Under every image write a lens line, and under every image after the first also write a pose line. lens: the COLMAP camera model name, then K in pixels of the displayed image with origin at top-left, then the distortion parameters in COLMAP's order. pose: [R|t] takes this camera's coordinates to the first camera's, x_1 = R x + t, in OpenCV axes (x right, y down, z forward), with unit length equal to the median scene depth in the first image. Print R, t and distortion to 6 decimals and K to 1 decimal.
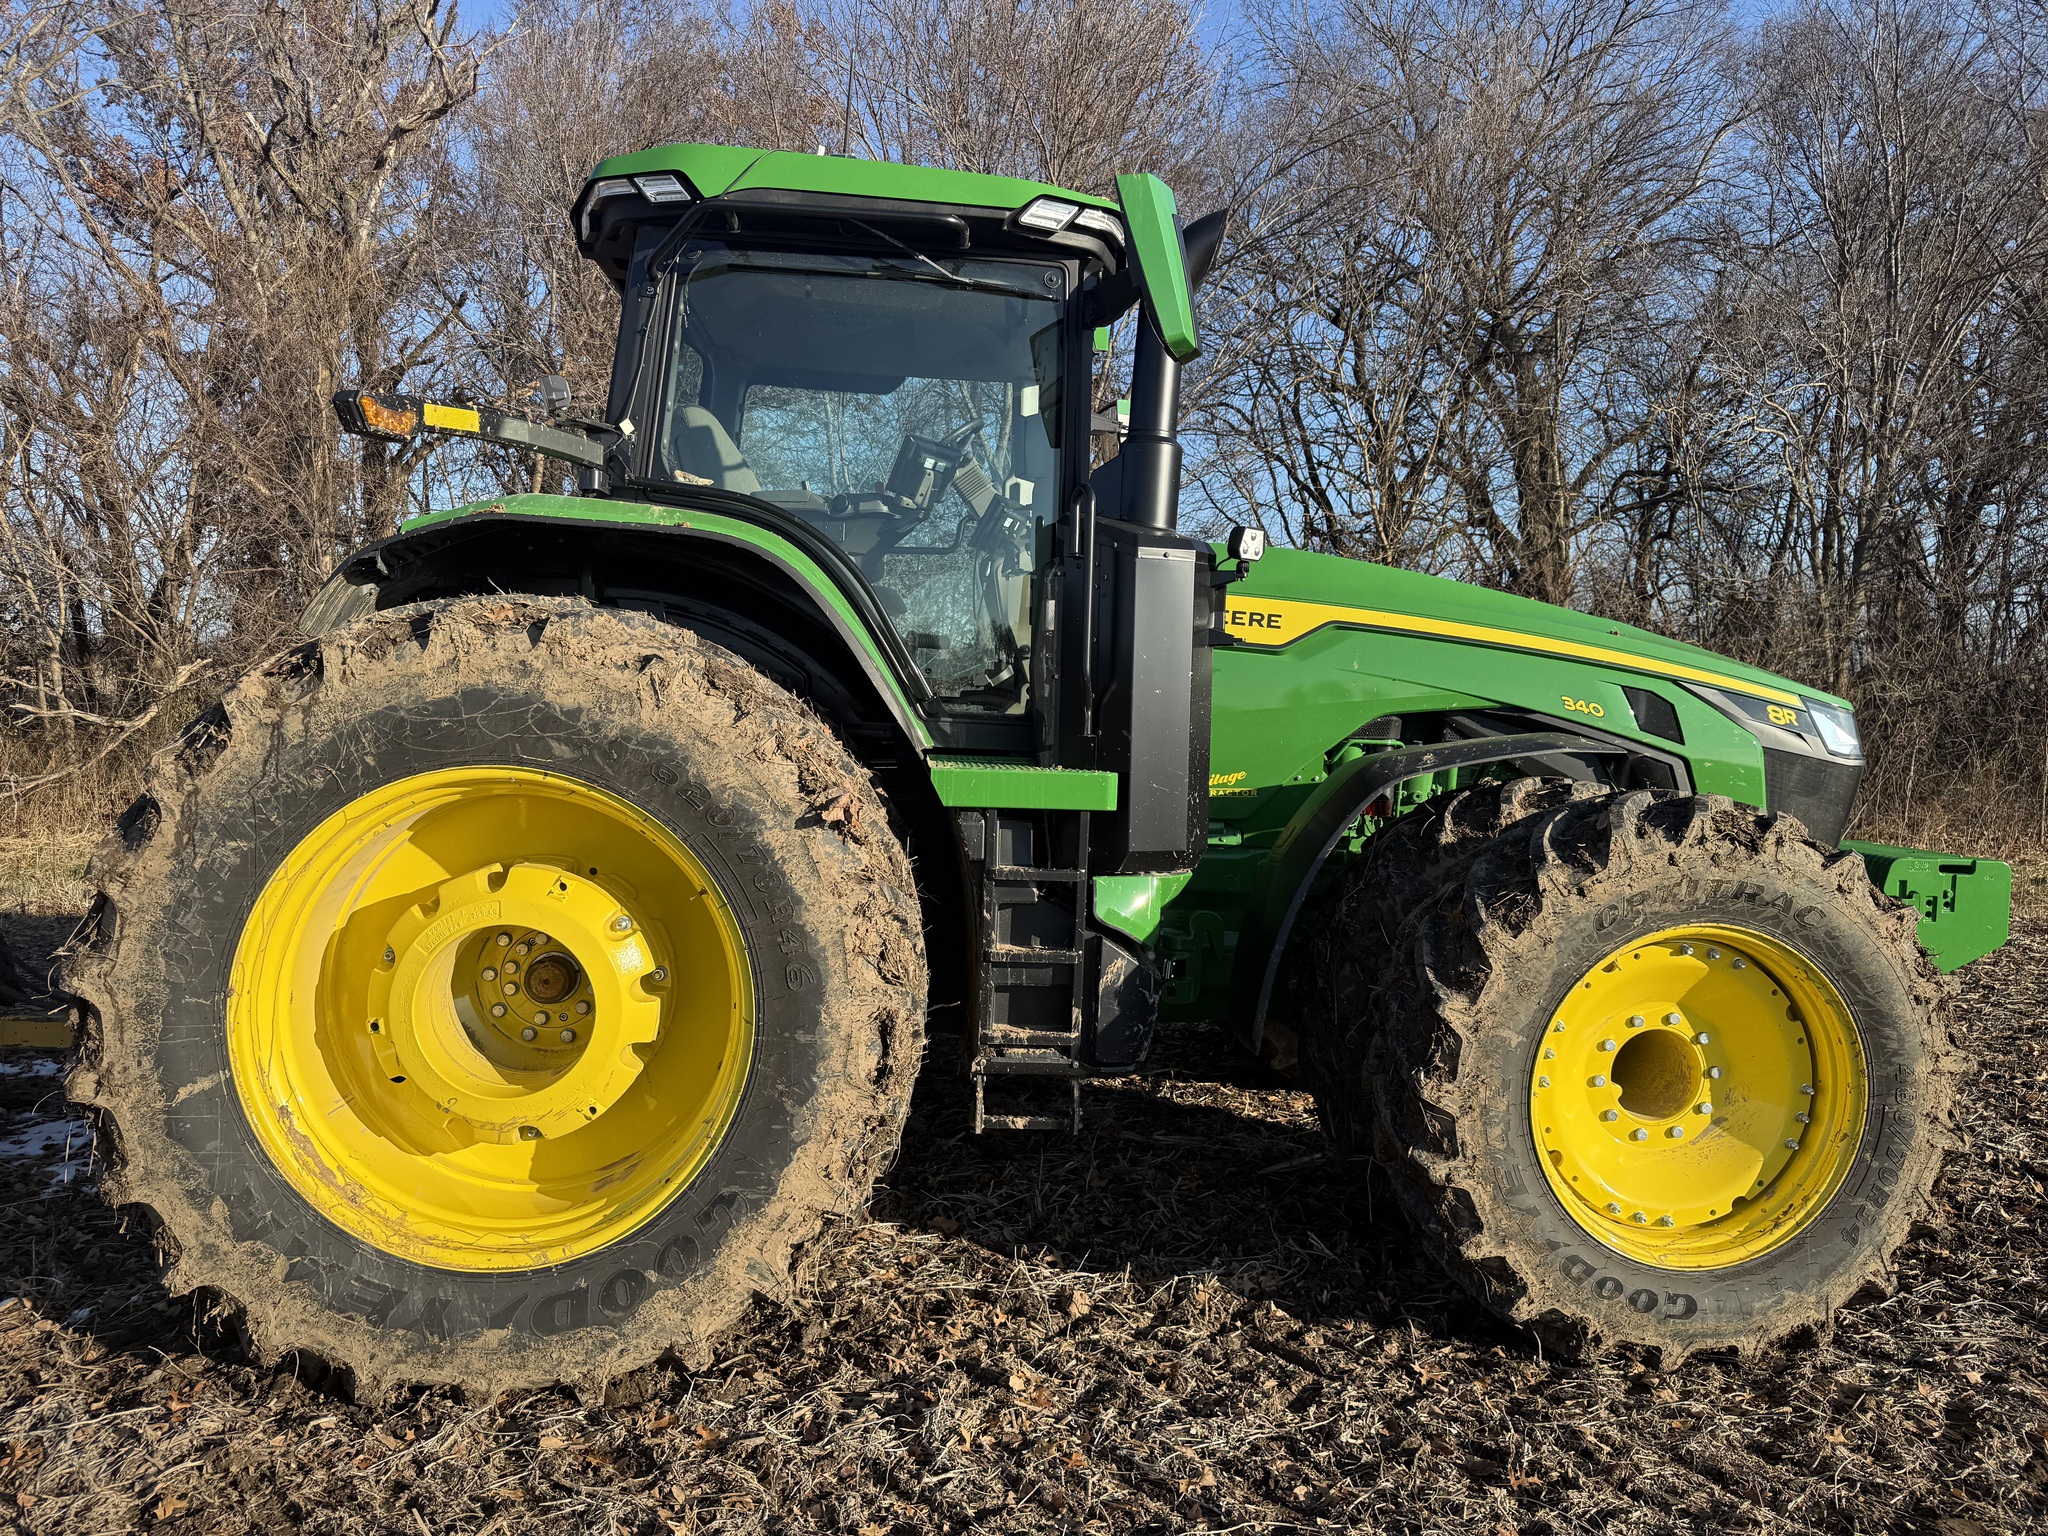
lens RADIAL K [[1480.9, 0, 1024.0], [0, 1480.9, 768.0], [0, 0, 1]] dist [0.054485, -0.100559]
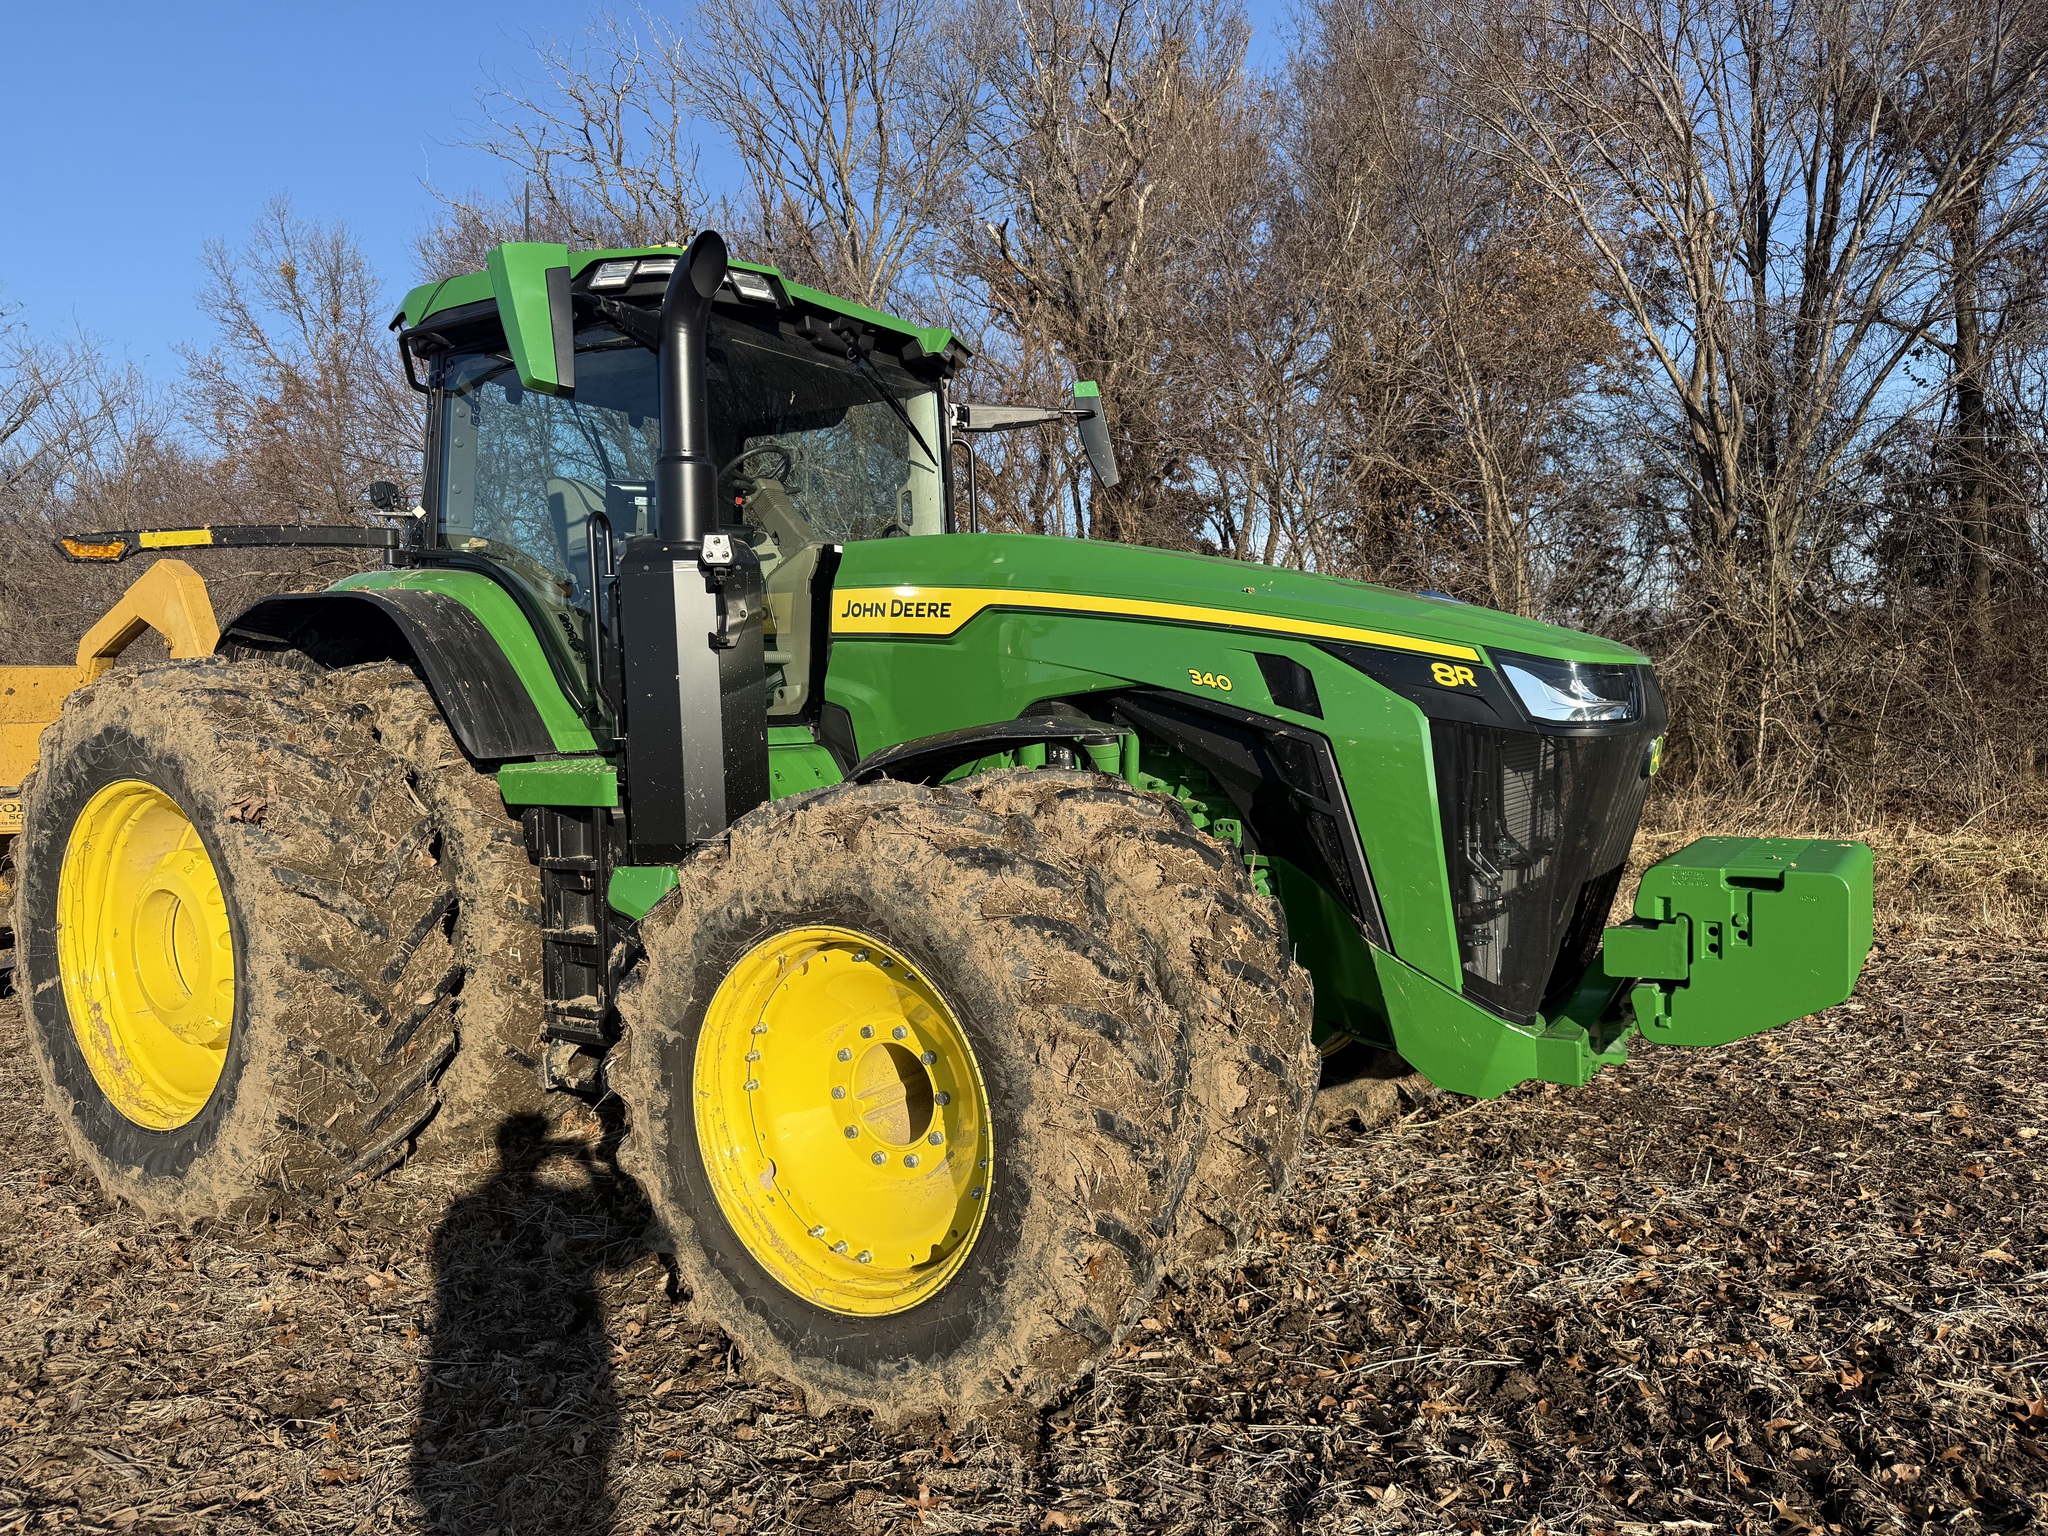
lens RADIAL K [[1480.9, 0, 1024.0], [0, 1480.9, 768.0], [0, 0, 1]] dist [0.054485, -0.100559]
pose [[0.779963, -0.023190, -0.625396, 0.950134], [0.024171, 0.999684, -0.006925, 0.014573], [0.625359, -0.009715, 0.780277, 0.315783]]
